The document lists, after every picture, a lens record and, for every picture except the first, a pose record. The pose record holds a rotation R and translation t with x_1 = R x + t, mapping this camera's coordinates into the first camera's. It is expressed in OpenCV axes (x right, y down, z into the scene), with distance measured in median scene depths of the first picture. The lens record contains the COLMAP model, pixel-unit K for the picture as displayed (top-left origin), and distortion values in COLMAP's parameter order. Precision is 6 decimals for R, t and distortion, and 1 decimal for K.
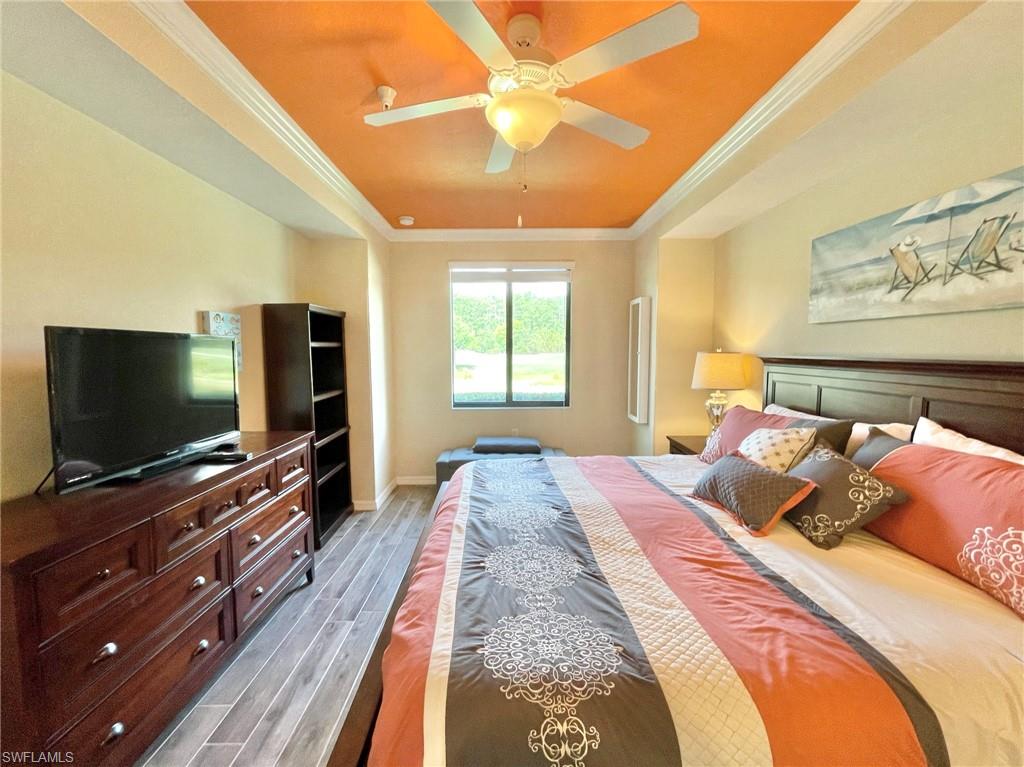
lens RADIAL K [[415.4, 0, 506.2], [0, 415.4, 377.2], [0, 0, 1]] dist [-0.004745, 0.002120]
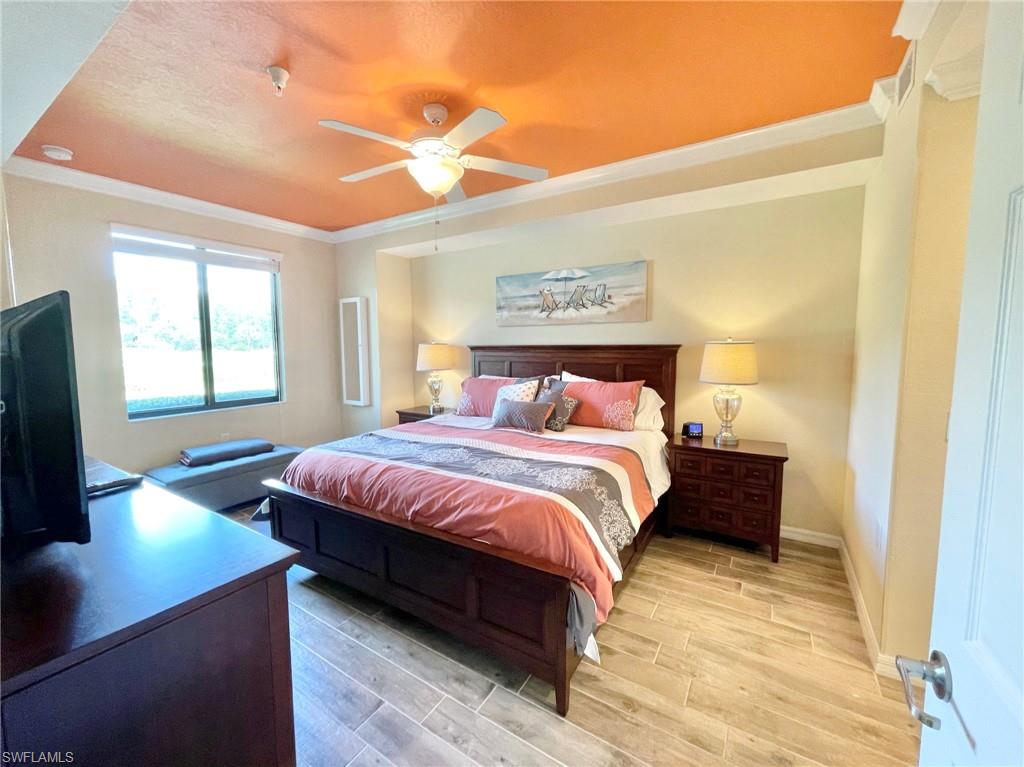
lens RADIAL K [[415.4, 0, 508.1], [0, 415.4, 383.1], [0, 0, 1]] dist [-0.004745, 0.002120]
pose [[0.543166, -0.077877, 0.836006, -0.815651], [0.061641, 0.996701, 0.052797, 0.019991], [-0.837360, 0.022855, 0.546174, 0.035139]]
